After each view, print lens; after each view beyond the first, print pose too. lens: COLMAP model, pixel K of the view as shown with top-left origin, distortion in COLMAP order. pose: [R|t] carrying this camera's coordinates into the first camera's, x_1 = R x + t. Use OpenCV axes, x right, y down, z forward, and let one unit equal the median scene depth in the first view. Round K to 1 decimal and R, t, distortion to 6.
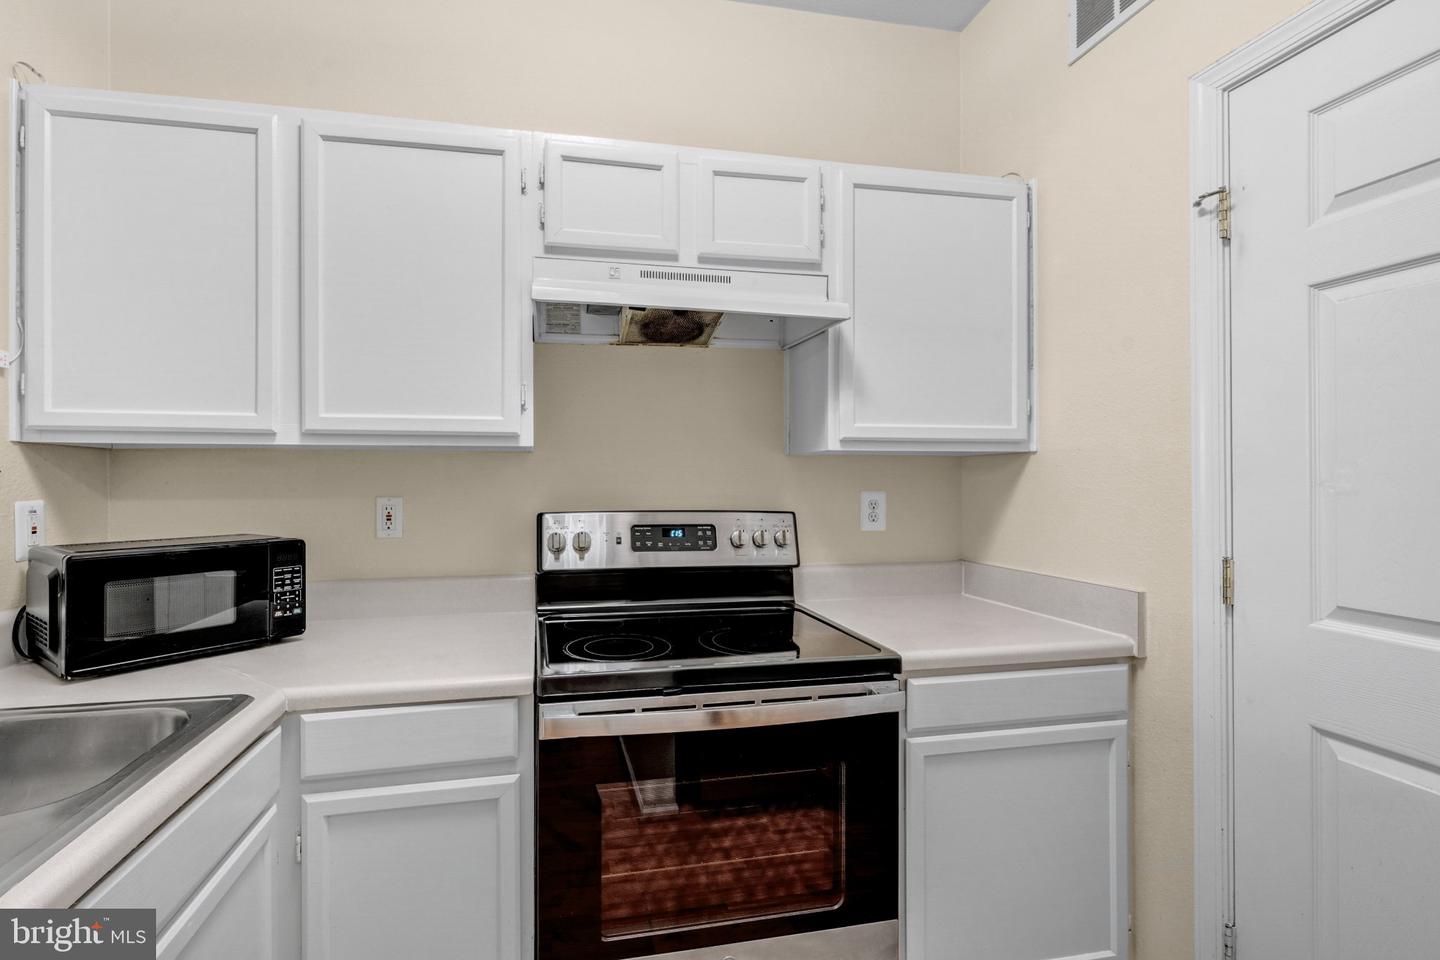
lens RADIAL K [[654.1, 0, 666.3], [0, 654.1, 478.2], [0, 0, 1]] dist [0.000057, -0.000065]
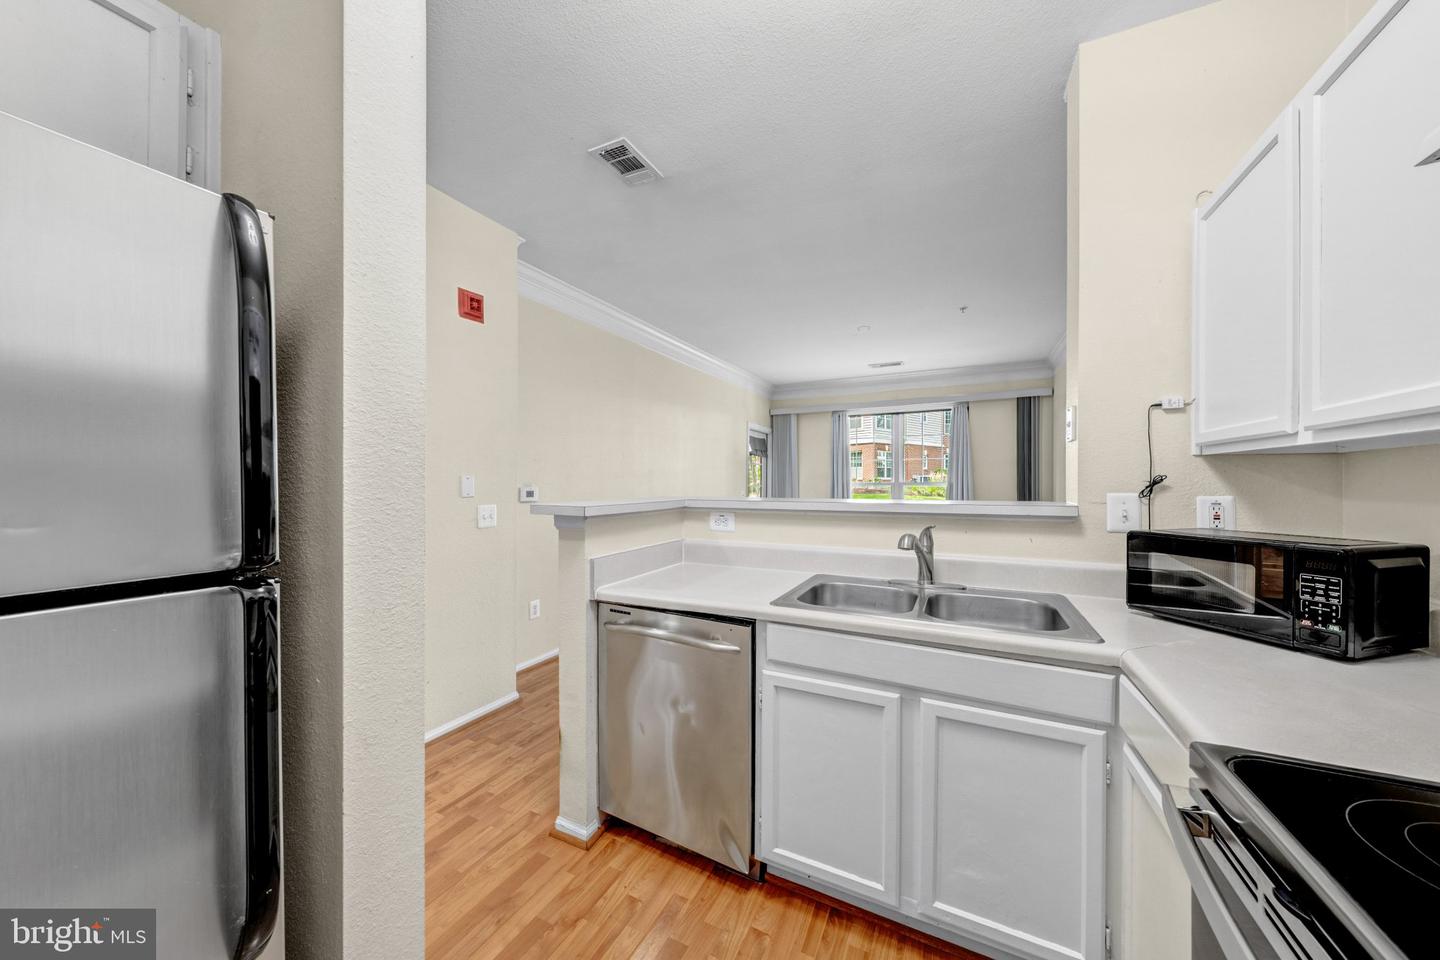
lens RADIAL K [[488.5, 0, 715.8], [0, 488.5, 483.8], [0, 0, 1]] dist [0.000676, -0.000026]
pose [[-0.608808, 0.006400, -0.793292, 0.491188], [0.003528, 0.999979, 0.005360, -0.001312], [0.793310, 0.000464, -0.608818, 0.750743]]
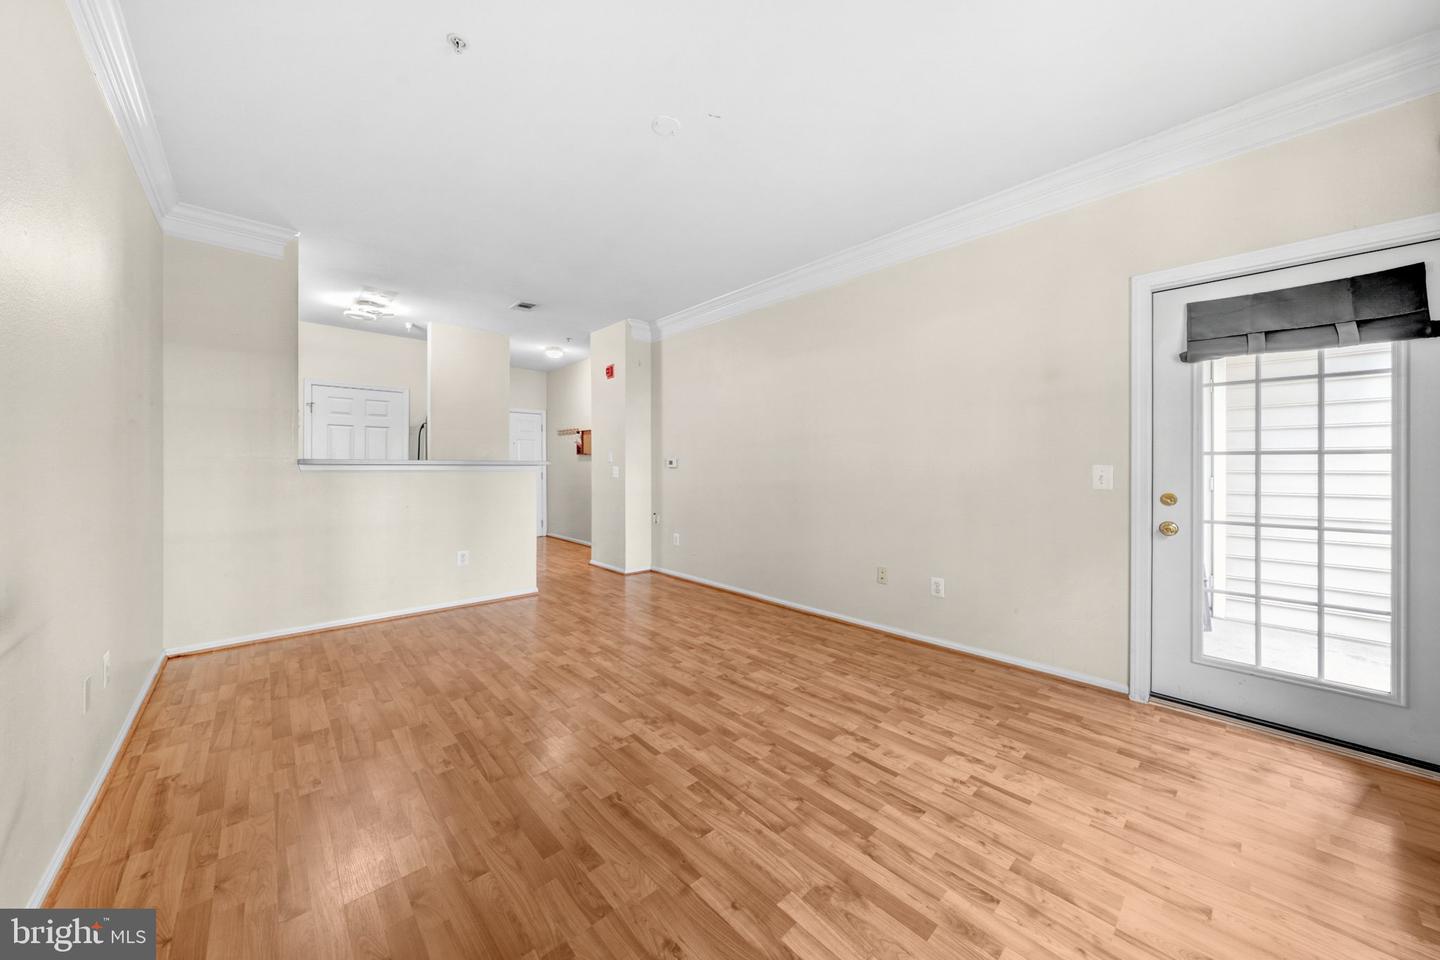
lens RADIAL K [[497.2, 0, 714.6], [0, 497.2, 464.8], [0, 0, 1]] dist [-0.000562, -0.000196]
pose [[-0.524841, 0.005754, 0.851181, -3.965312], [-0.000613, 0.999974, -0.007138, 0.097759], [-0.851200, -0.004268, -0.524824, 0.270472]]
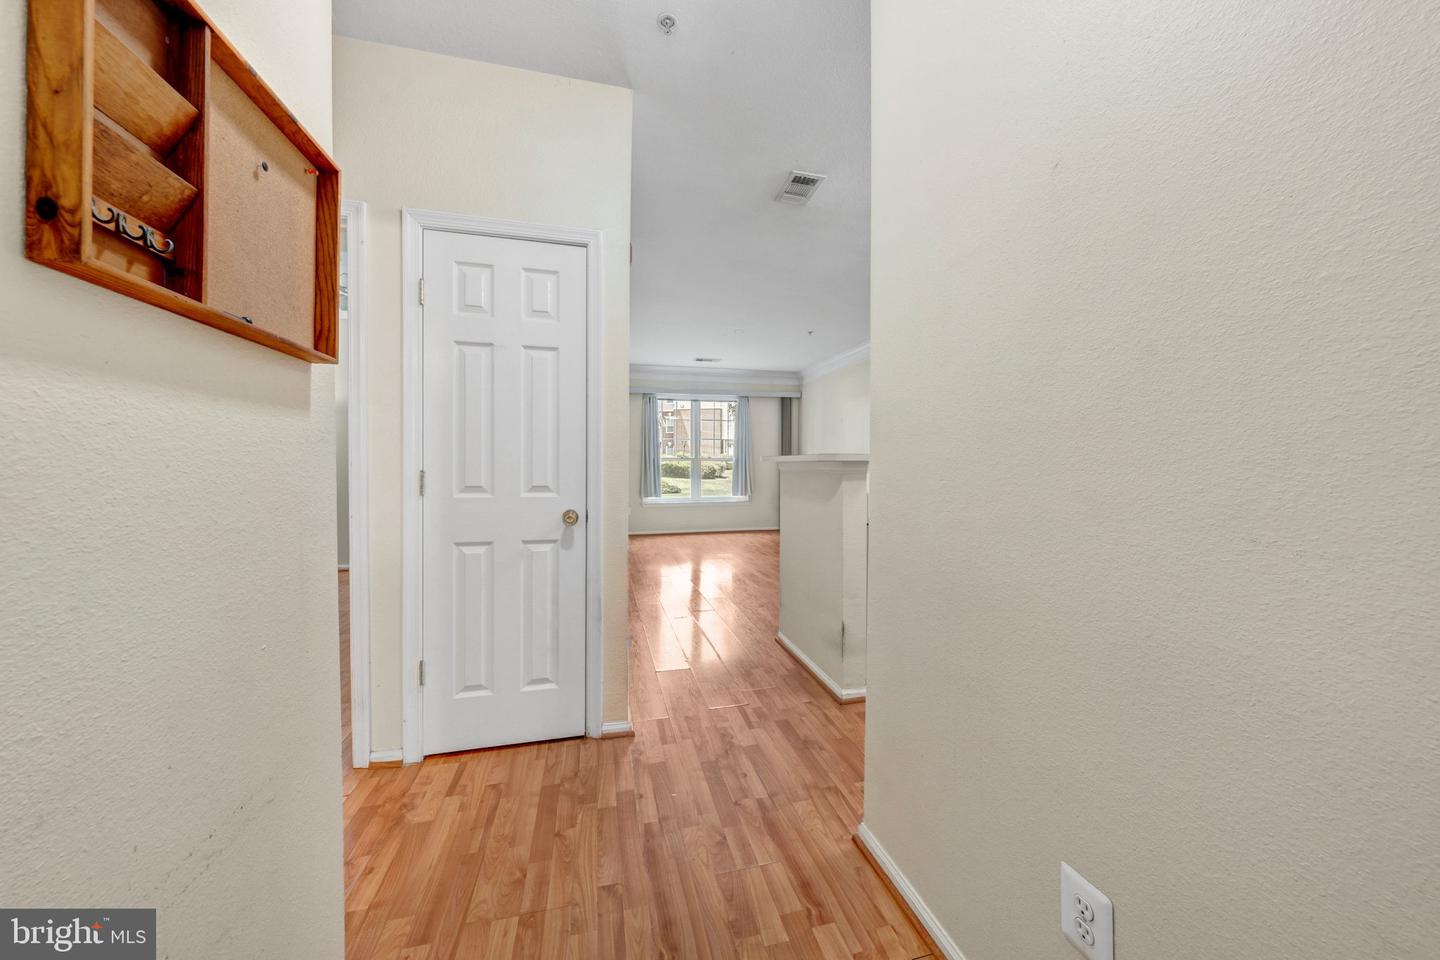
lens RADIAL K [[487.1, 0, 719.5], [0, 487.1, 469.7], [0, 0, 1]] dist [0.000048, -0.000024]
pose [[0.059126, 0.011123, -0.998189, 1.338372], [0.000802, 0.999937, 0.011190, 0.089261], [0.998250, -0.001462, 0.059113, -0.794160]]
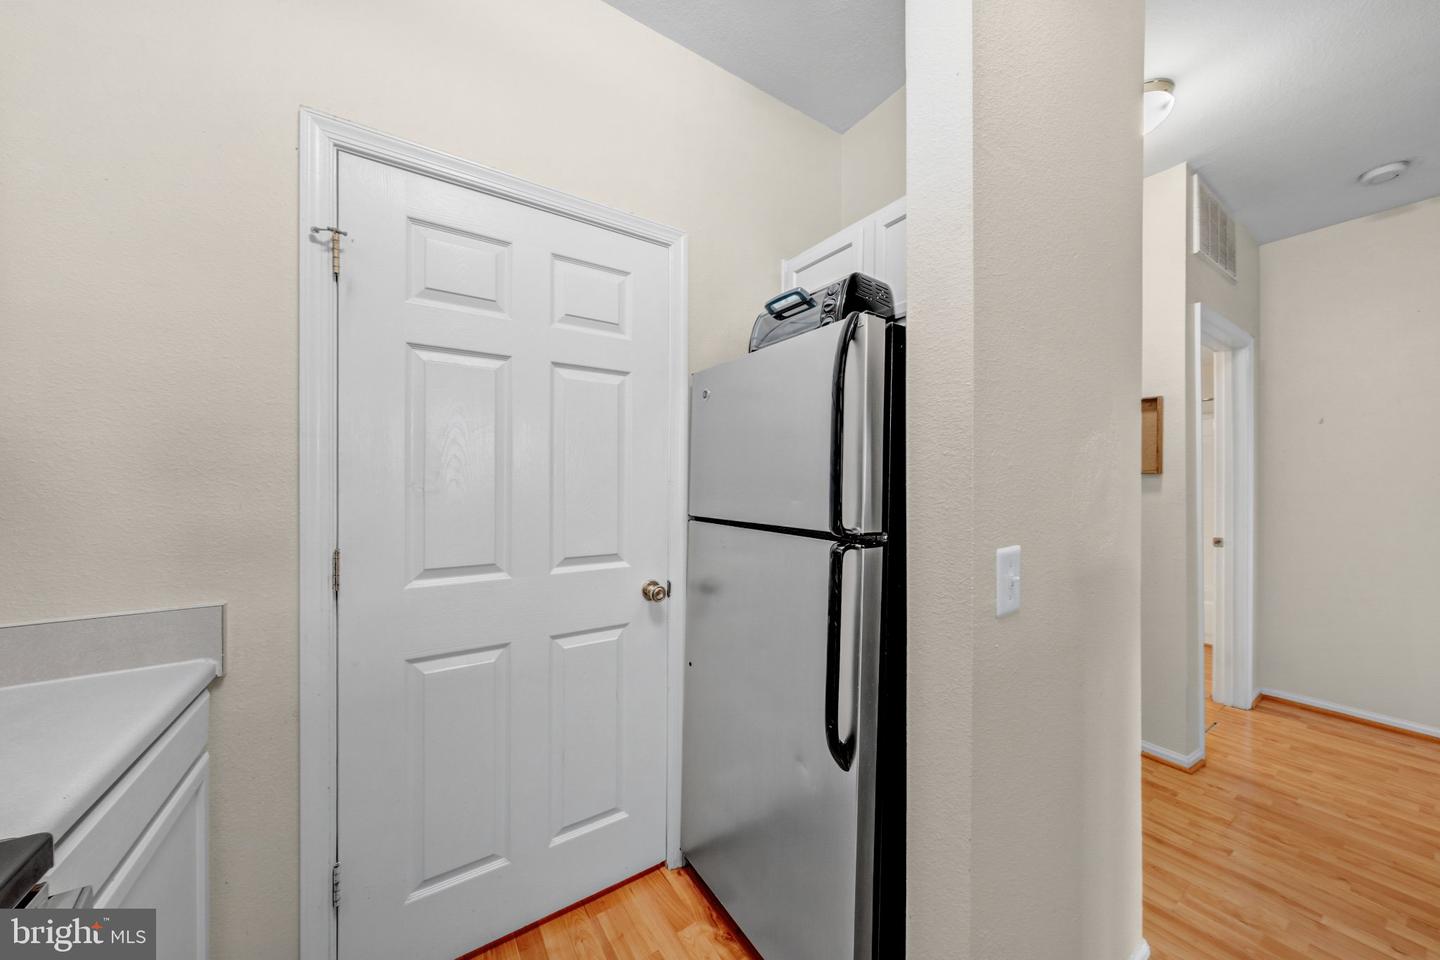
lens RADIAL K [[476.2, 0, 696.3], [0, 476.2, 477.2], [0, 0, 1]] dist [-0.010714, -0.000057]
pose [[-0.362027, 0.003453, 0.932161, -0.135922], [-0.003906, 0.999979, -0.005221, -0.004596], [-0.932159, -0.005531, -0.362006, 0.628723]]
